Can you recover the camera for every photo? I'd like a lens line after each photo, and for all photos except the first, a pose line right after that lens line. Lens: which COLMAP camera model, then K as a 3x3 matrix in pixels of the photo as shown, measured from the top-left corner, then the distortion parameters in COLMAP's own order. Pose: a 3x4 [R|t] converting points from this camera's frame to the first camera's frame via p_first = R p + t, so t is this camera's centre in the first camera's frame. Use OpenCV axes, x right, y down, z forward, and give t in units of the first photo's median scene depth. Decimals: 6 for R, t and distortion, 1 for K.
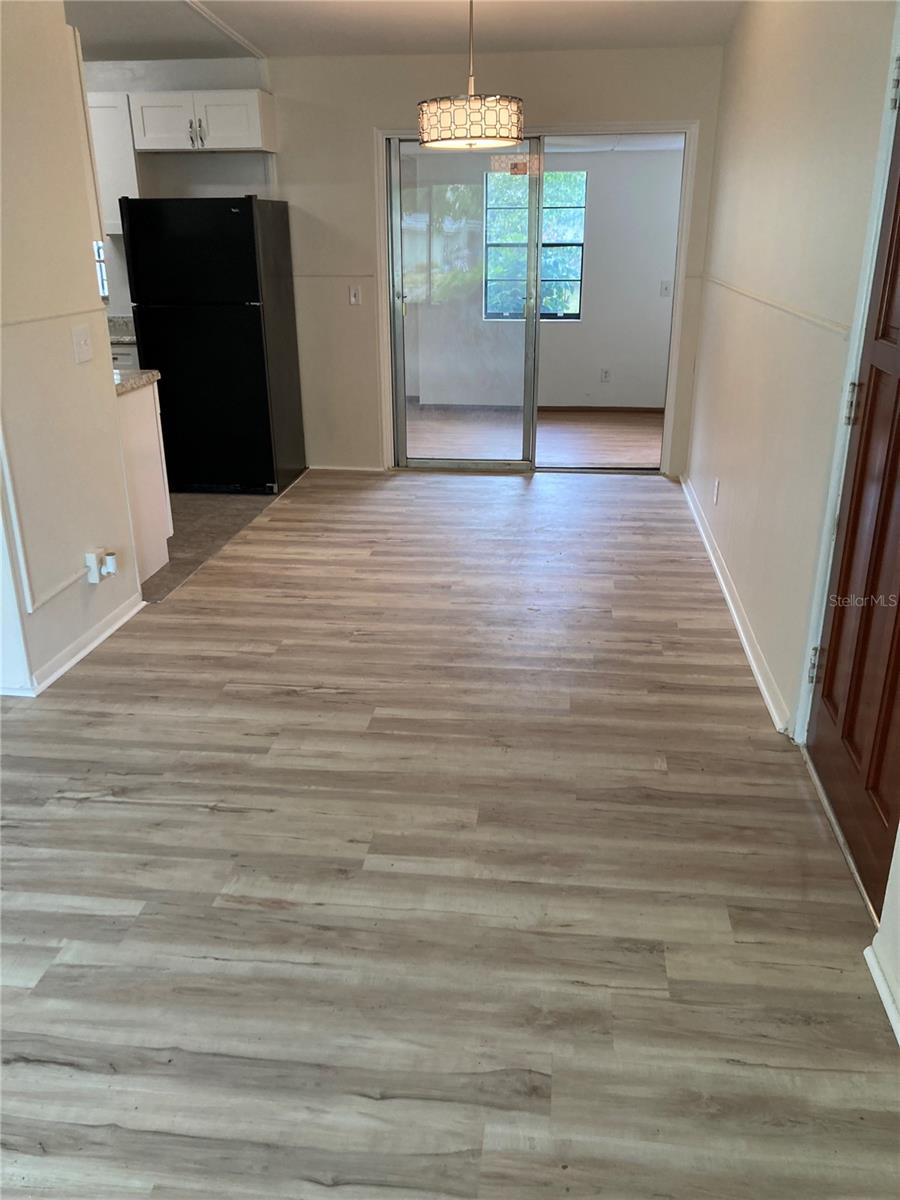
lens RADIAL K [[984.5, 0, 450.0], [0, 984.5, 600.0], [0, 0, 1]] dist [0.081985, -0.002499]
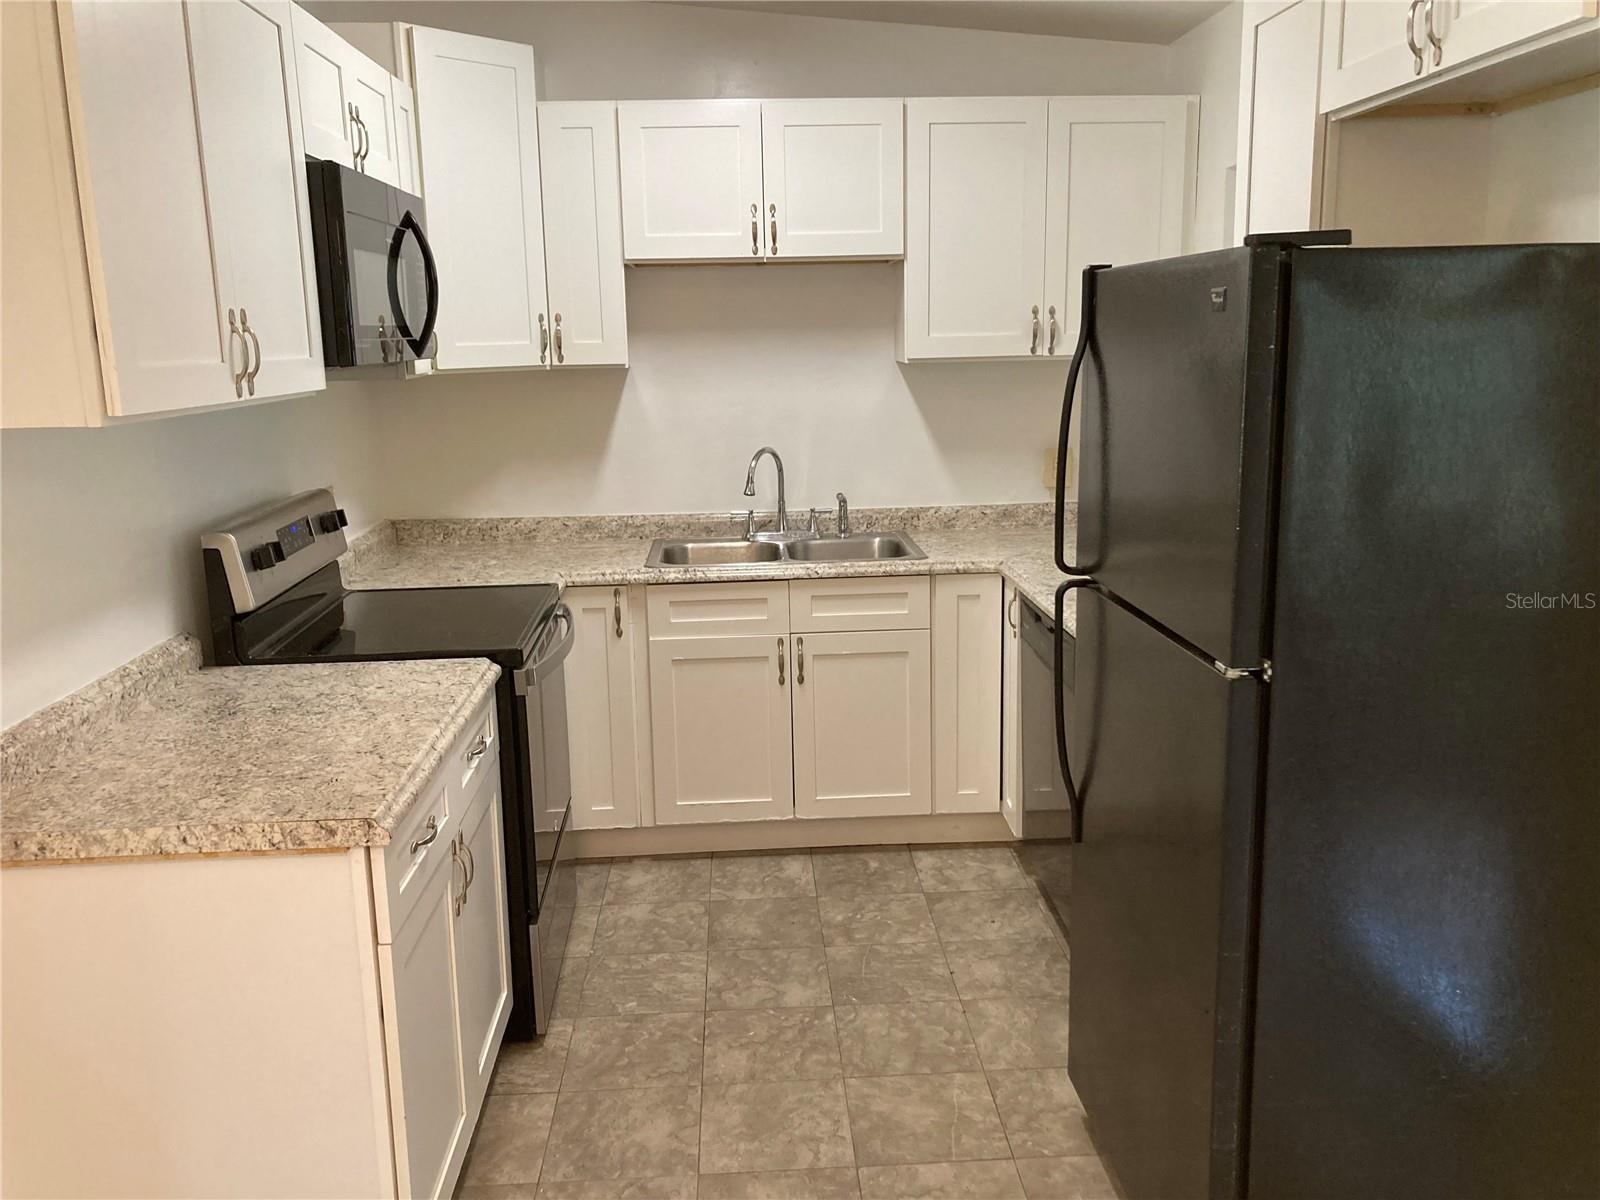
lens RADIAL K [[1339.6, 0, 800.0], [0, 1339.6, 600.0], [0, 0, 1]] dist [0.035742, -0.008789]
pose [[0.205622, 0.203968, -0.957140, 0.090623], [-0.333758, 0.934018, 0.127339, -0.319831], [0.919959, 0.293270, 0.260131, 0.821757]]
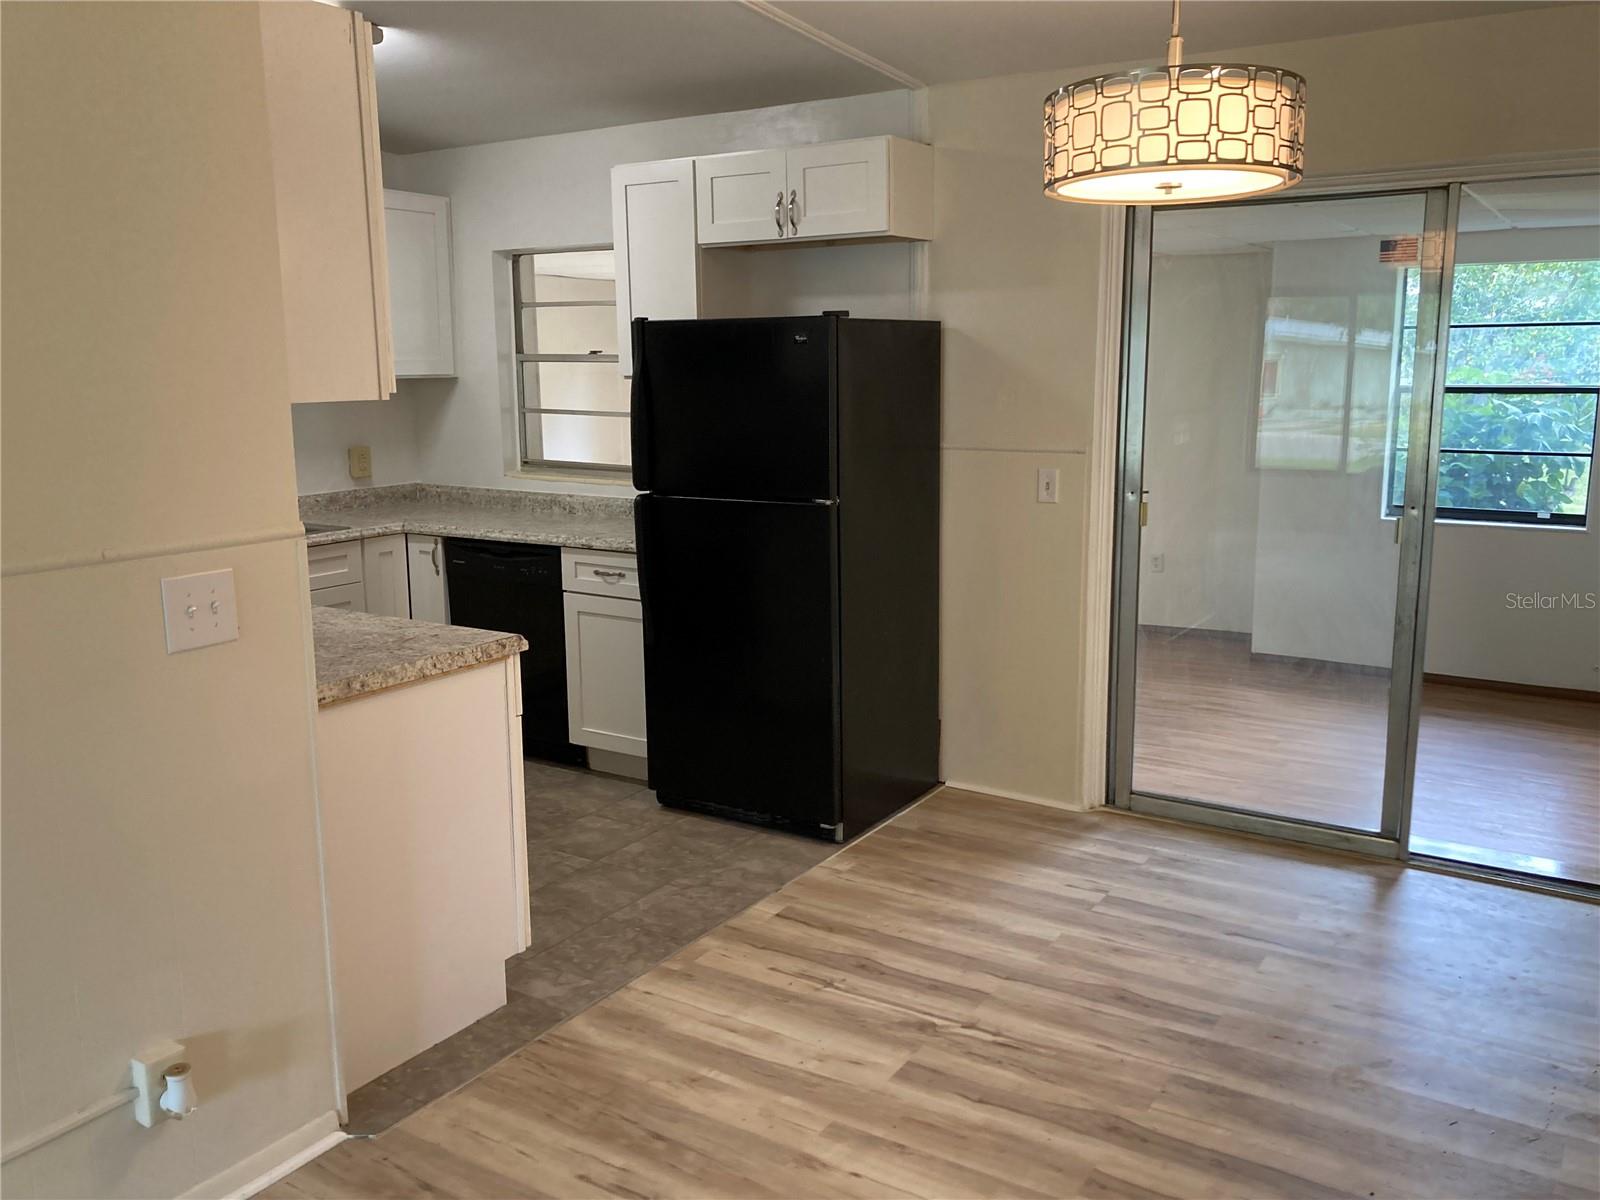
lens RADIAL K [[1339.6, 0, 800.0], [0, 1339.6, 600.0], [0, 0, 1]] dist [0.035742, -0.008789]
pose [[0.904087, 0.082341, -0.419340, 0.100434], [-0.153805, 0.978201, -0.139522, -0.143341], [0.398711, 0.190636, 0.897044, 0.361788]]
